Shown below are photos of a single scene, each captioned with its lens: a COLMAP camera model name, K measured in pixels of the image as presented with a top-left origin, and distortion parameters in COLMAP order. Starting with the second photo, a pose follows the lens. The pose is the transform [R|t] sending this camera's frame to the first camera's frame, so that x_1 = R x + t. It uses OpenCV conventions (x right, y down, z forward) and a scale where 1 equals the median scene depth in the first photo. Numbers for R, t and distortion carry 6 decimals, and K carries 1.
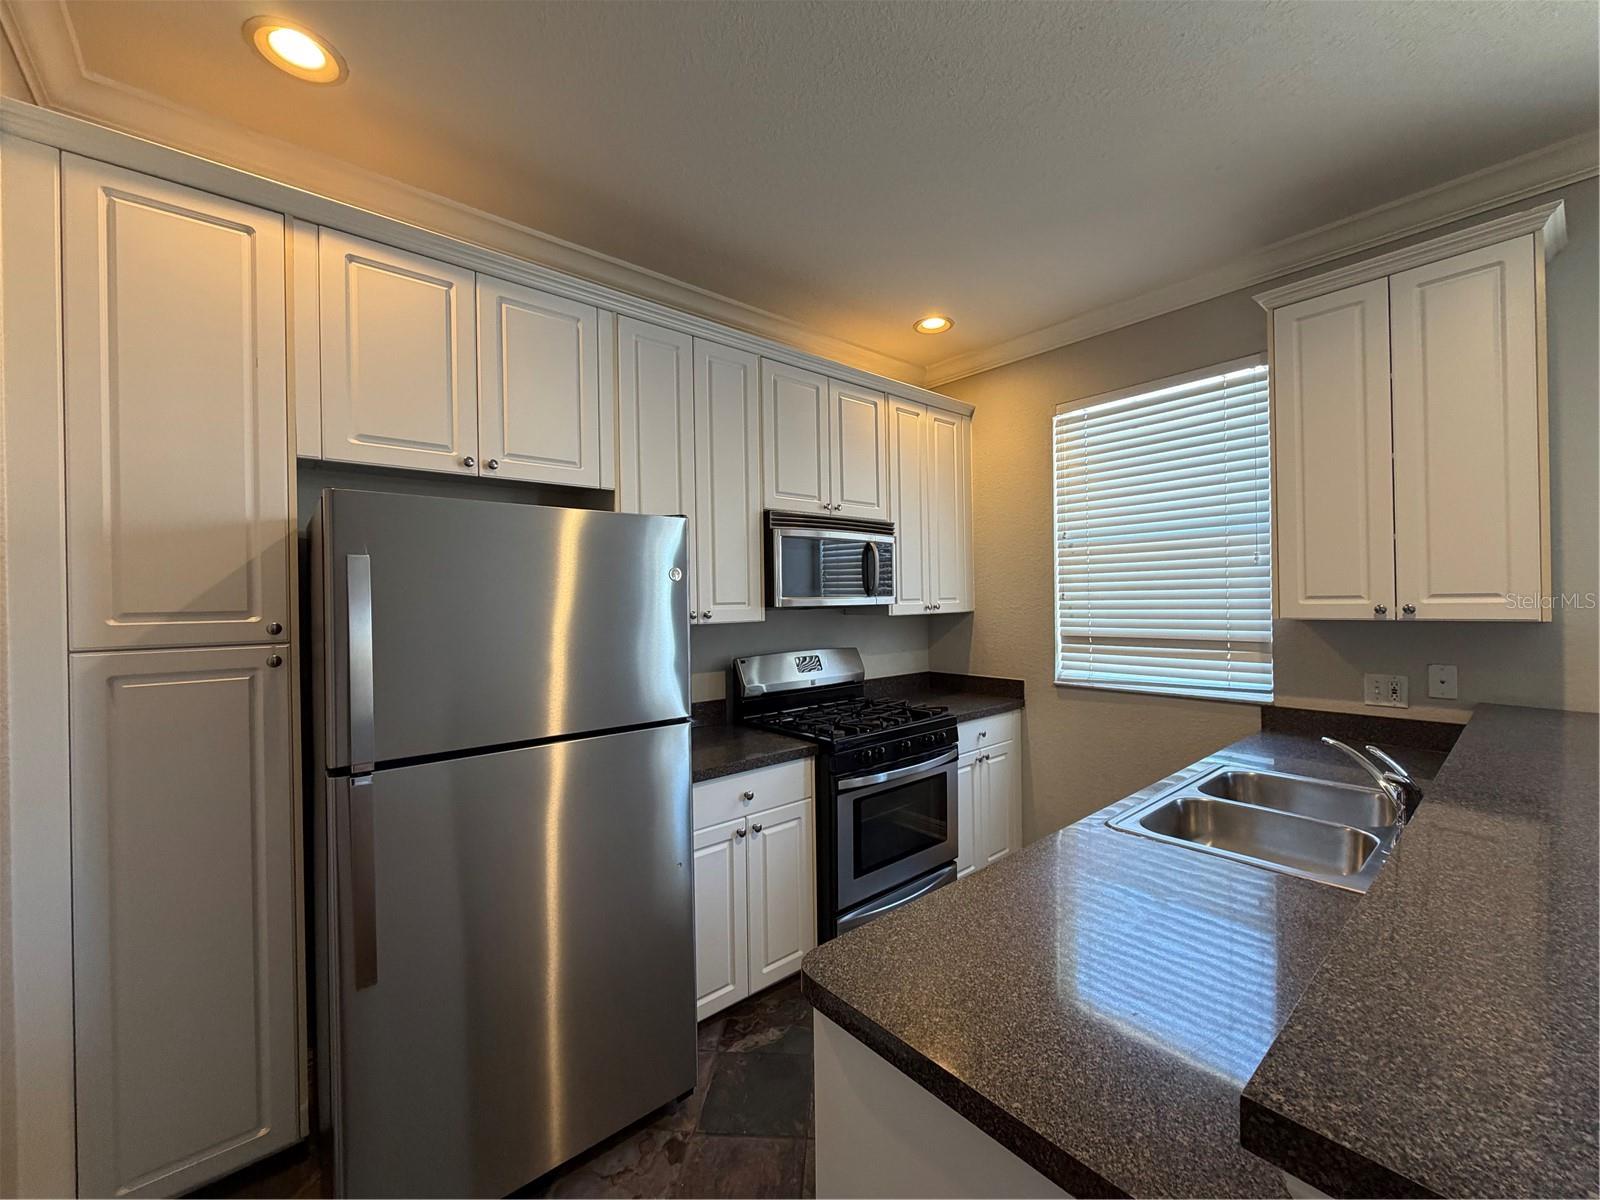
lens RADIAL K [[642.7, 0, 803.0], [0, 642.7, 599.4], [0, 0, 1]] dist [0.001912, -0.000521]
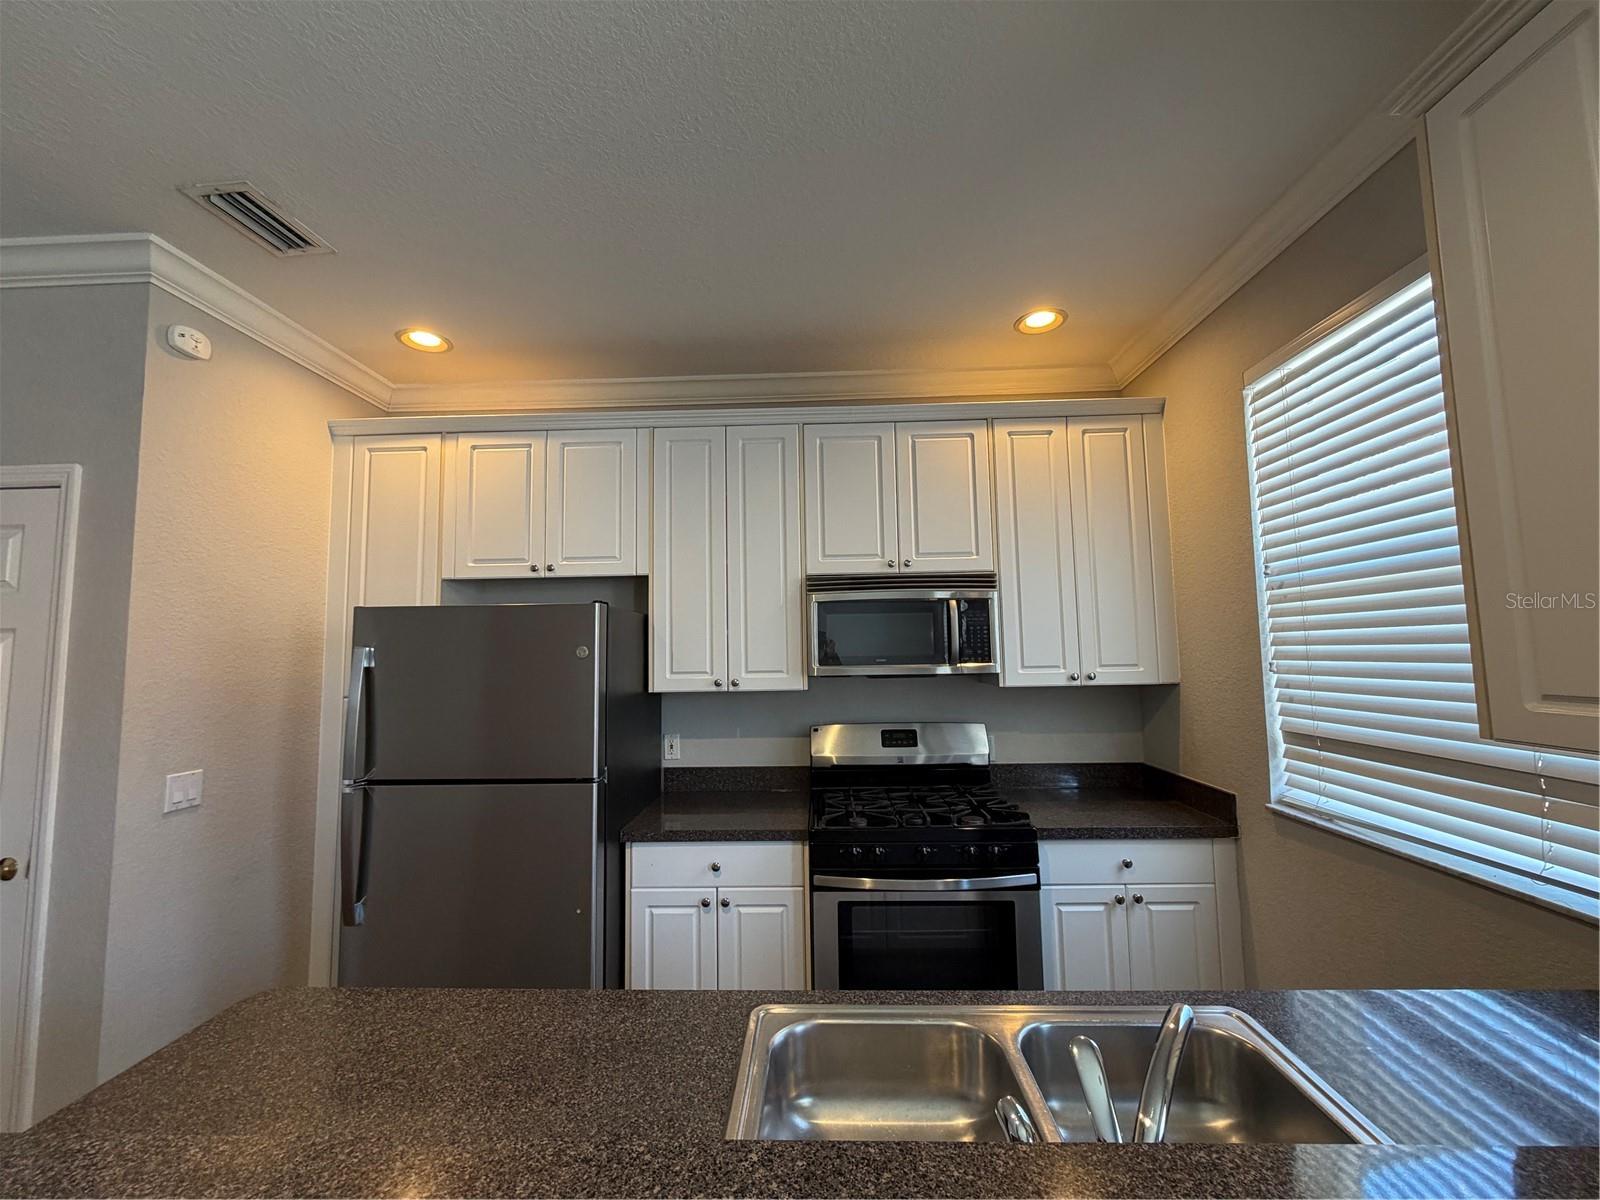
lens RADIAL K [[642.7, 0, 800.1], [0, 642.7, 598.0], [0, 0, 1]] dist [0.001912, -0.000521]
pose [[0.734987, -0.052193, -0.676069, 0.550995], [0.004866, 0.997414, -0.071710, -0.032458], [0.678064, 0.049416, 0.733340, 0.253360]]
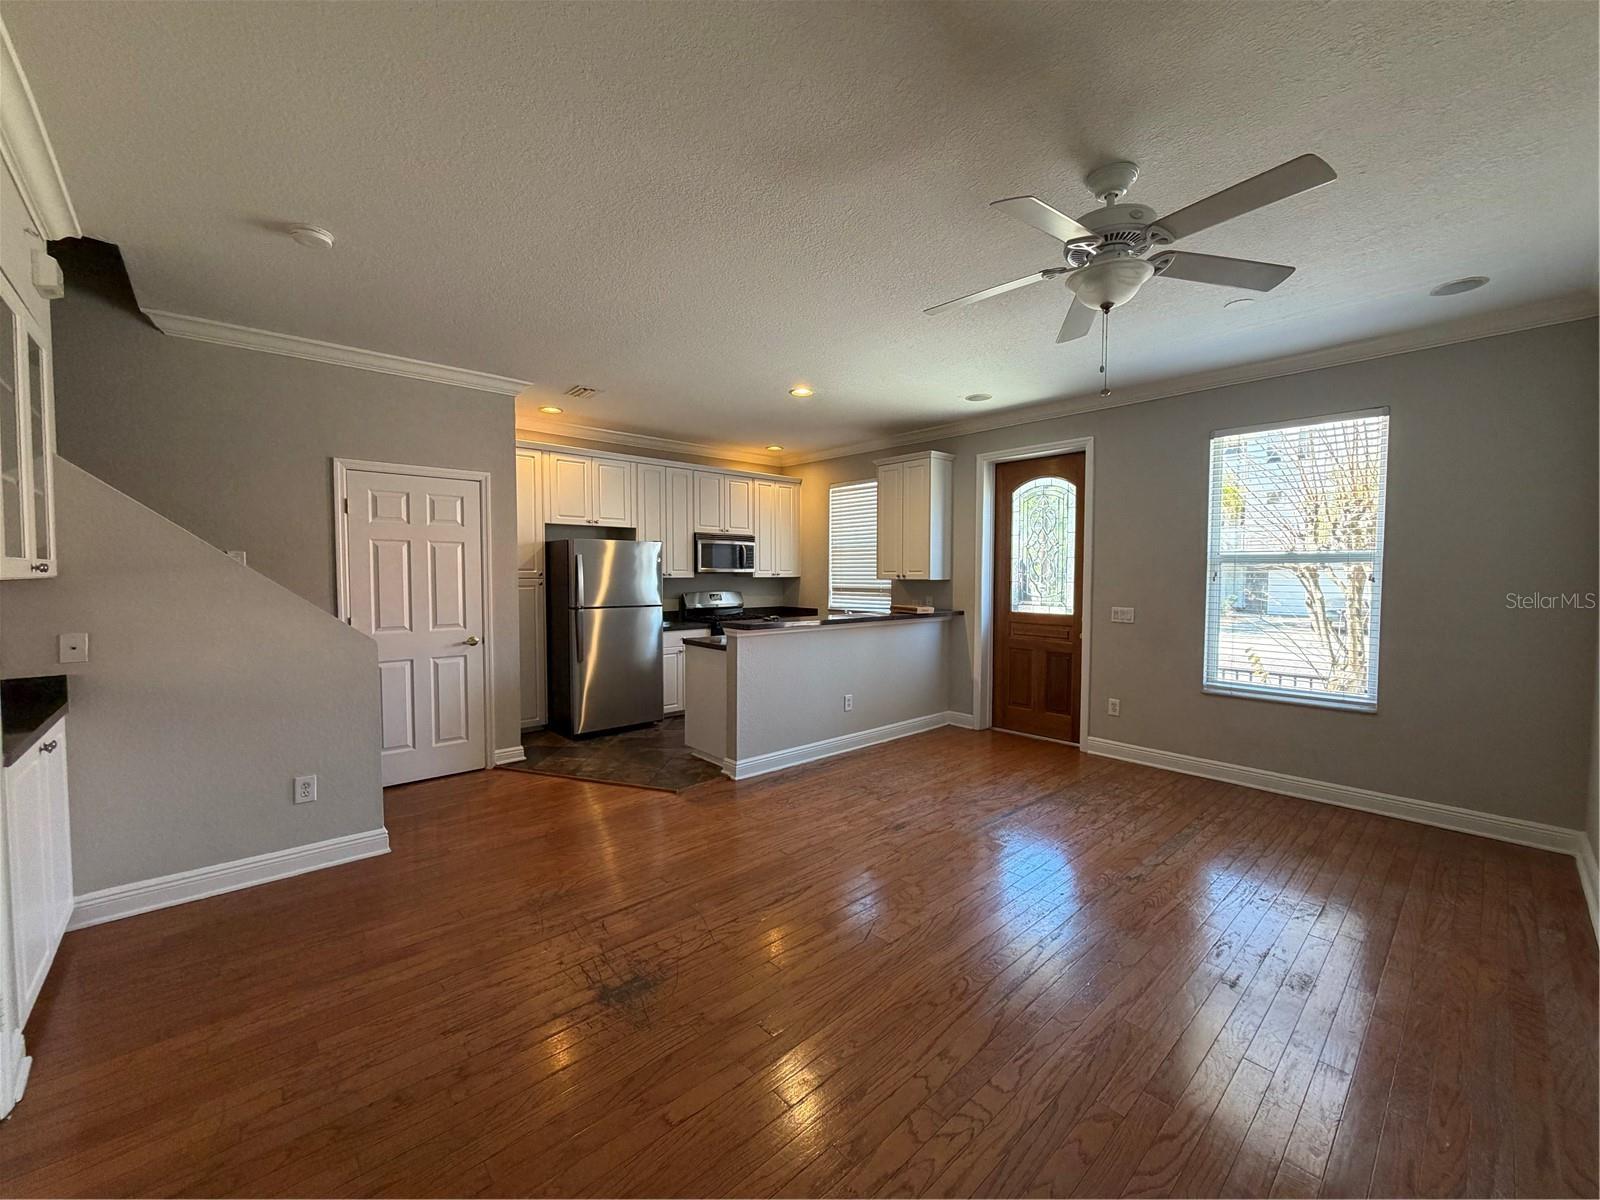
lens RADIAL K [[642.7, 0, 793.7], [0, 642.7, 602.3], [0, 0, 1]] dist [0.001912, -0.000521]
pose [[0.999775, 0.016113, 0.013813, 0.271898], [-0.016696, 0.998926, 0.043212, 0.013904], [-0.013102, -0.043433, 0.998970, -1.380592]]
